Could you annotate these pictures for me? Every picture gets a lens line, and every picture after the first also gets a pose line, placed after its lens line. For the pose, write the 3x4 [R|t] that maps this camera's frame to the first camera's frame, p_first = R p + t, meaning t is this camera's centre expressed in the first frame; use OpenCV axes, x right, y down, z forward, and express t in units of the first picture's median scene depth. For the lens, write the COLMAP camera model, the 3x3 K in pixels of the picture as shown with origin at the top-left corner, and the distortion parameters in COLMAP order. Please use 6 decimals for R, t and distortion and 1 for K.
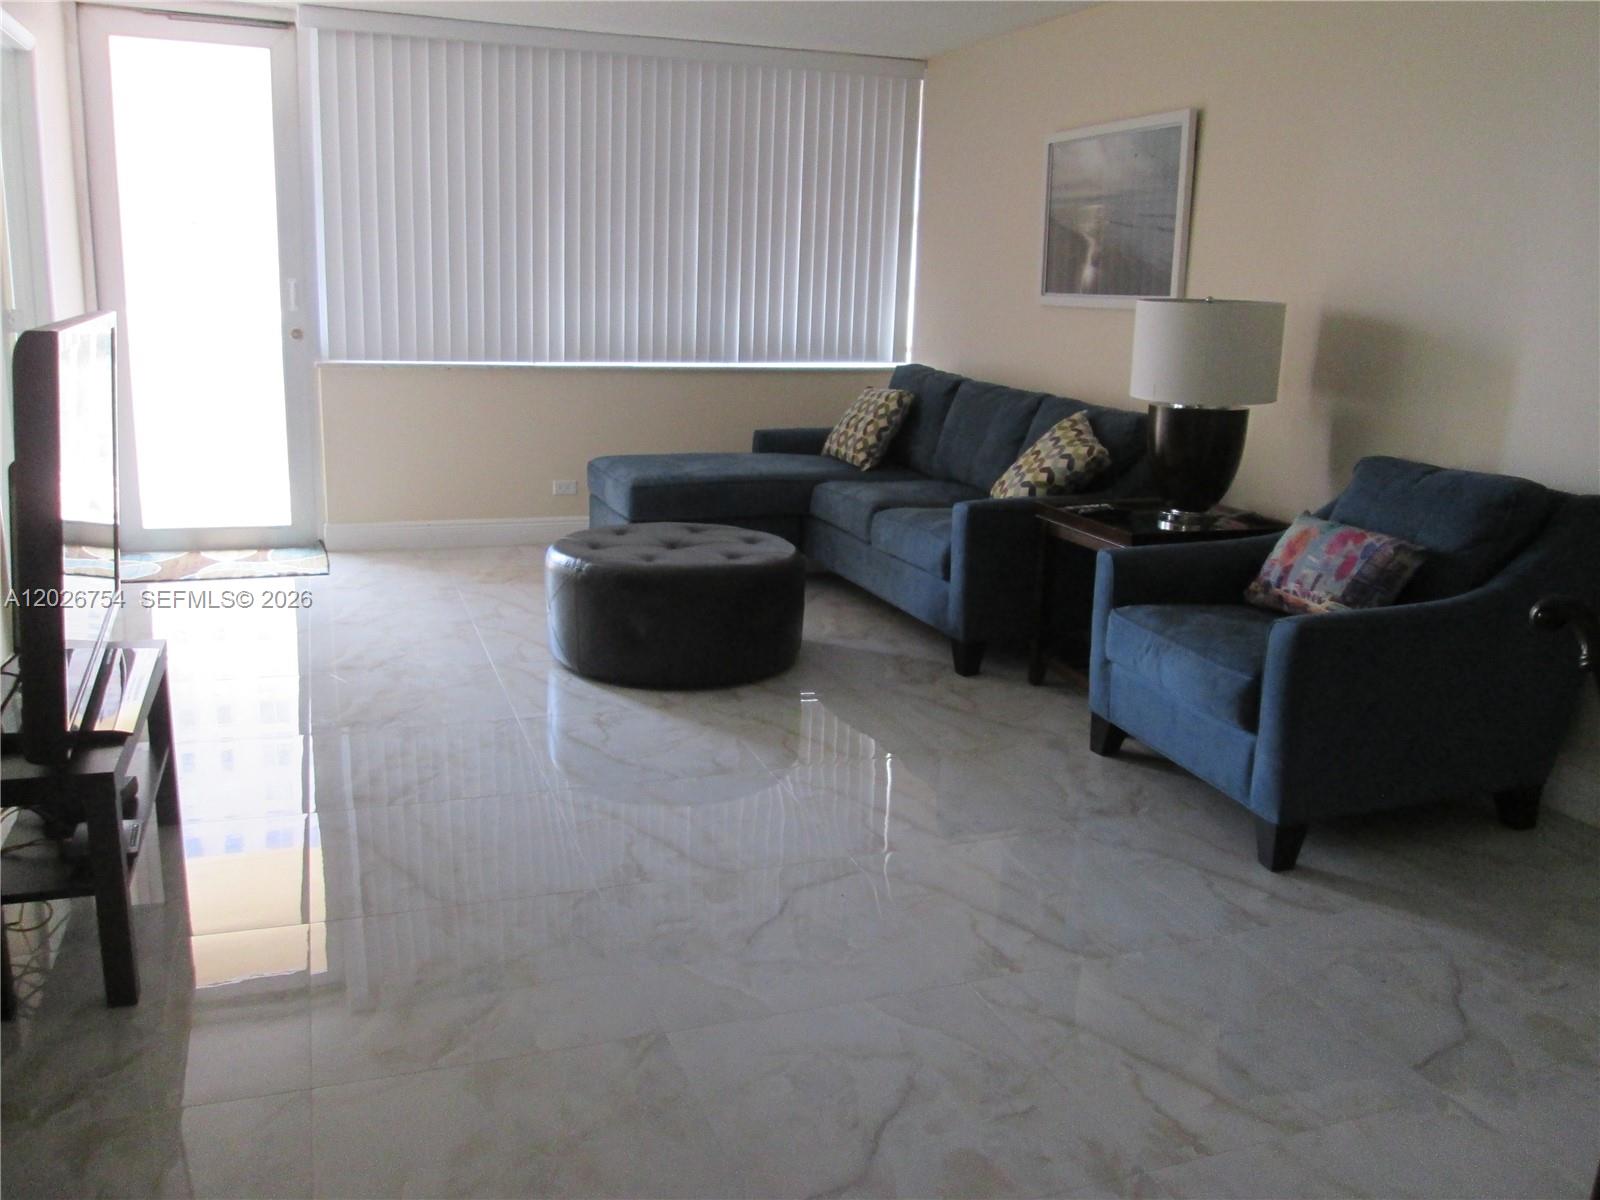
lens RADIAL K [[1316.9, 0, 800.2], [0, 1316.9, 596.6], [0, 0, 1]] dist [-0.064223, 0.035408]
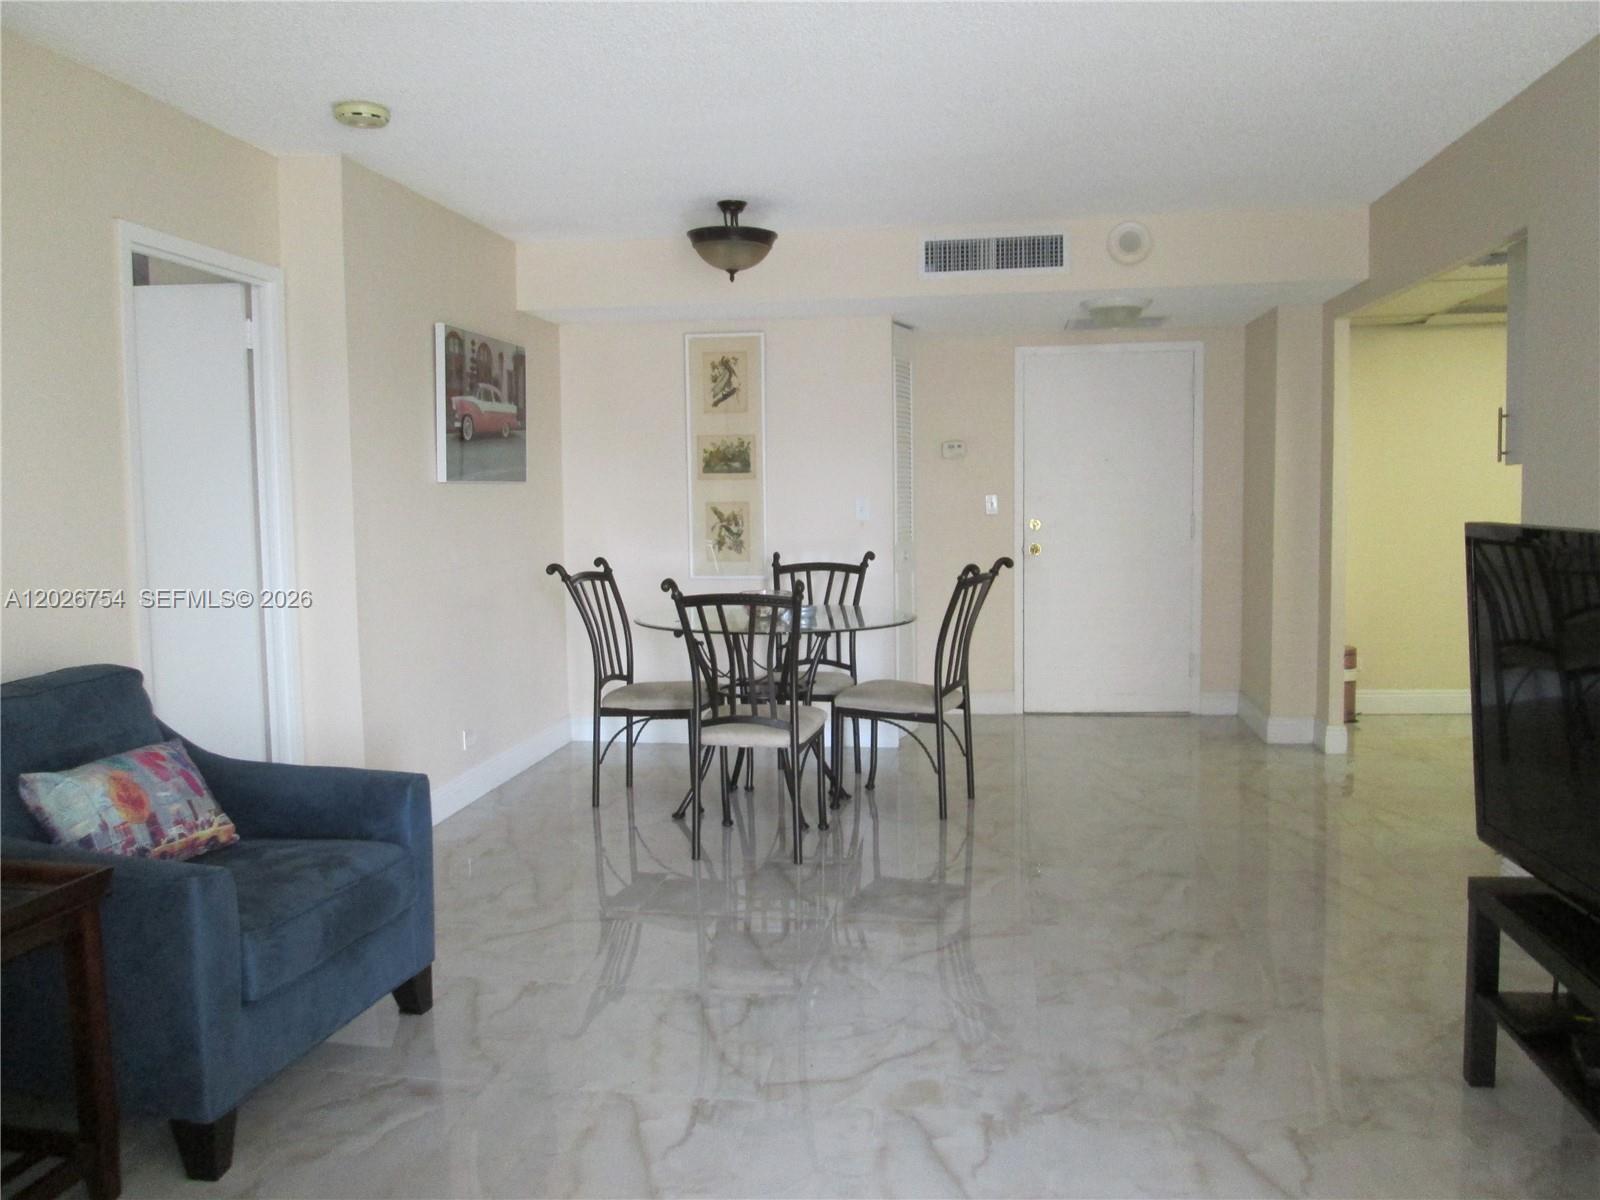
lens RADIAL K [[1316.9, 0, 800.6], [0, 1316.9, 597.9], [0, 0, 1]] dist [-0.064223, 0.035408]
pose [[-0.876760, -0.046169, 0.478707, -0.364579], [0.107213, 0.951568, 0.288137, -0.349030], [-0.468826, 0.303951, -0.829347, 1.475826]]
